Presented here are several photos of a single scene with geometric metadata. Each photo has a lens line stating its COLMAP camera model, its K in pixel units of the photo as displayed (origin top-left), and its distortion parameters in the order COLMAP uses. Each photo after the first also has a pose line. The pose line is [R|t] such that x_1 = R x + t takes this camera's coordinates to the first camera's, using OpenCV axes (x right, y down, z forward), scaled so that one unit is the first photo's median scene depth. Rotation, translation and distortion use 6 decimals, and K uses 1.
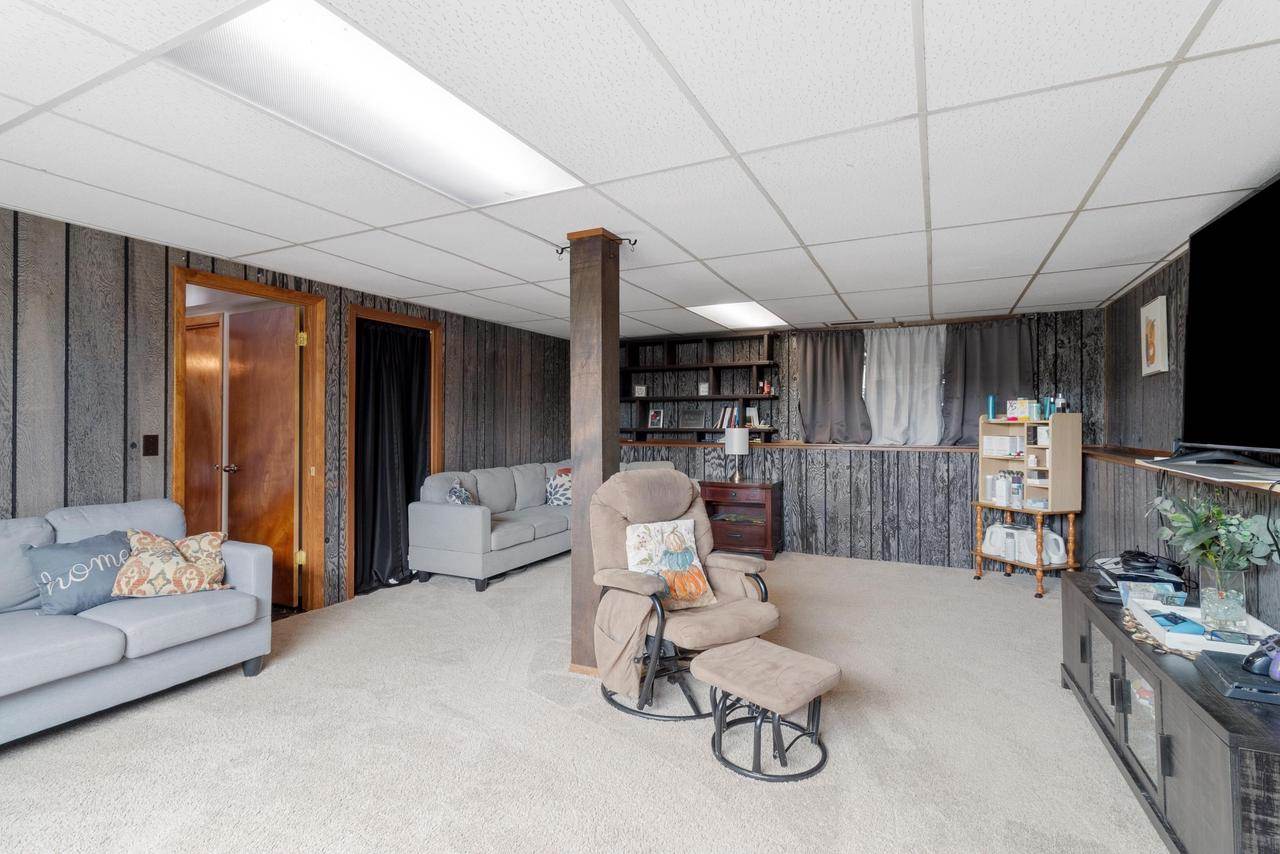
lens RADIAL K [[599.0, 0, 639.9], [0, 599.0, 420.1], [0, 0, 1]] dist [0.000603, 0.000204]
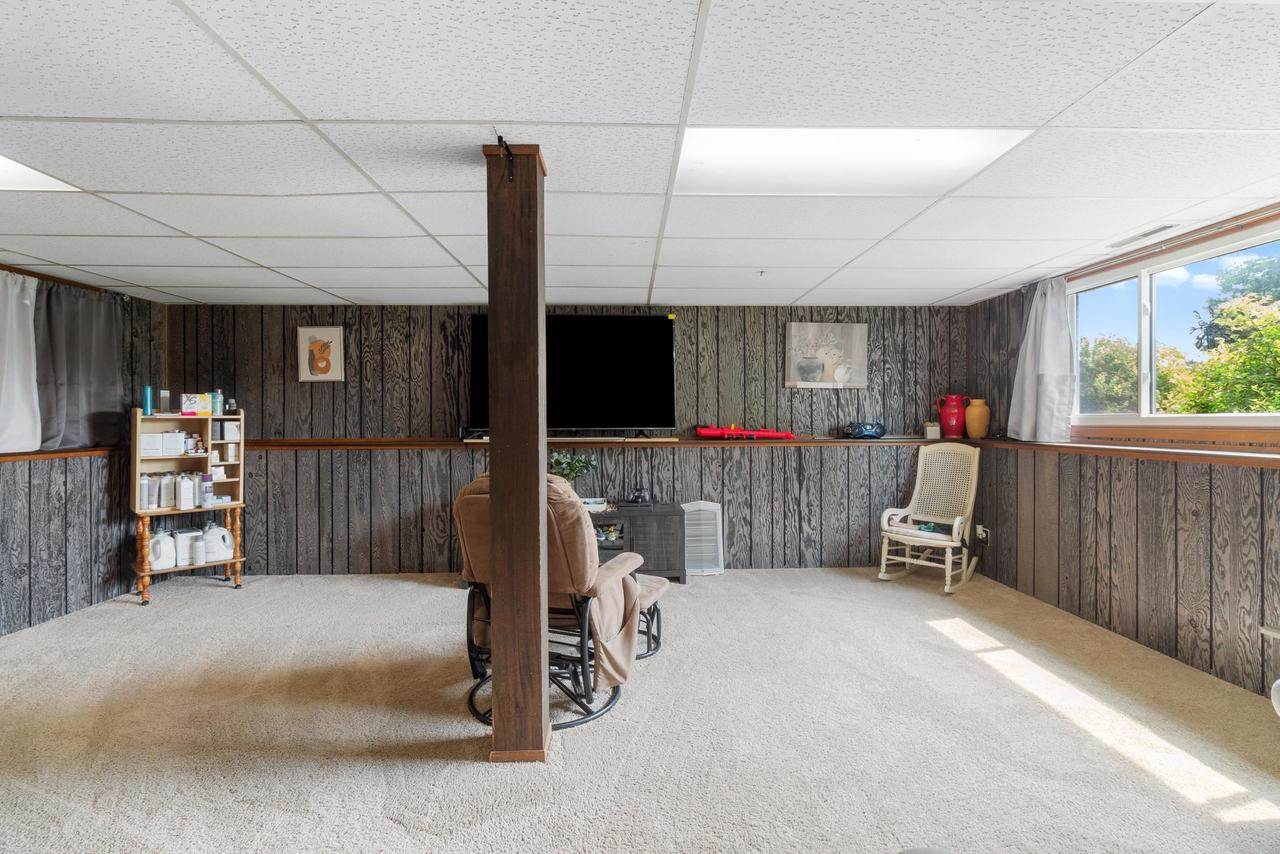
lens RADIAL K [[599.0, 0, 639.9], [0, 599.0, 420.1], [0, 0, 1]] dist [0.000603, 0.000204]
pose [[-0.466037, -0.000525, 0.884765, -0.482231], [-0.003936, 0.999991, -0.001481, 0.005733], [-0.884756, -0.004173, -0.466035, 0.752783]]
